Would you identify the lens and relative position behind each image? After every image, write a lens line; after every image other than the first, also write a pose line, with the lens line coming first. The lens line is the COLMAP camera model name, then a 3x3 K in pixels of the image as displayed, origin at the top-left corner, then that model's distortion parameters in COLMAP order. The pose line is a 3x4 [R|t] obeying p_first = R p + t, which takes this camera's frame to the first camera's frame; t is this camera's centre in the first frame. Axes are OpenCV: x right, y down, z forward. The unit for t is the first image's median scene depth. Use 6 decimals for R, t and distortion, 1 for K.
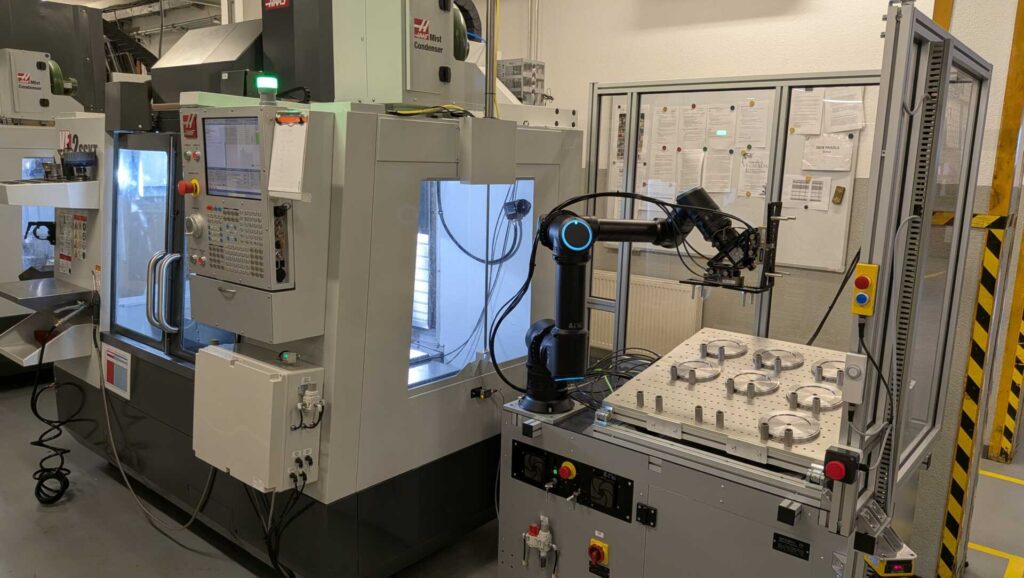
lens RADIAL K [[726.5, 0, 512.0], [0, 726.5, 289.0], [0, 0, 1]] dist [0.040522, -0.001658]
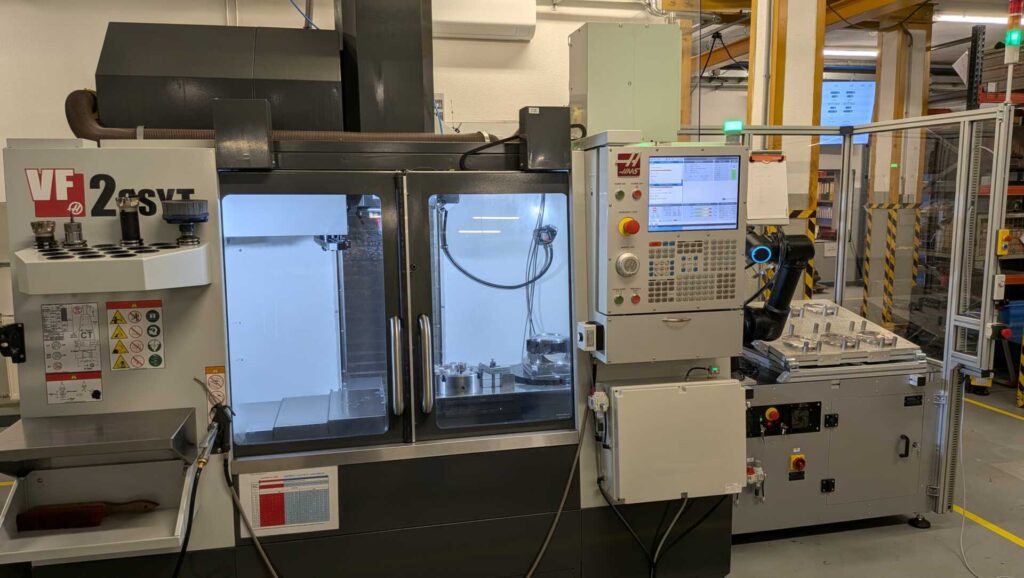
lens RADIAL K [[750.8, 0, 512.0], [0, 750.8, 289.0], [0, 0, 1]] dist [0.035899, -0.001964]
pose [[0.610756, -0.138329, 0.779642, -1.204028], [0.165700, 0.985150, 0.044985, -0.114359], [-0.774287, 0.101712, 0.624608, 0.452036]]
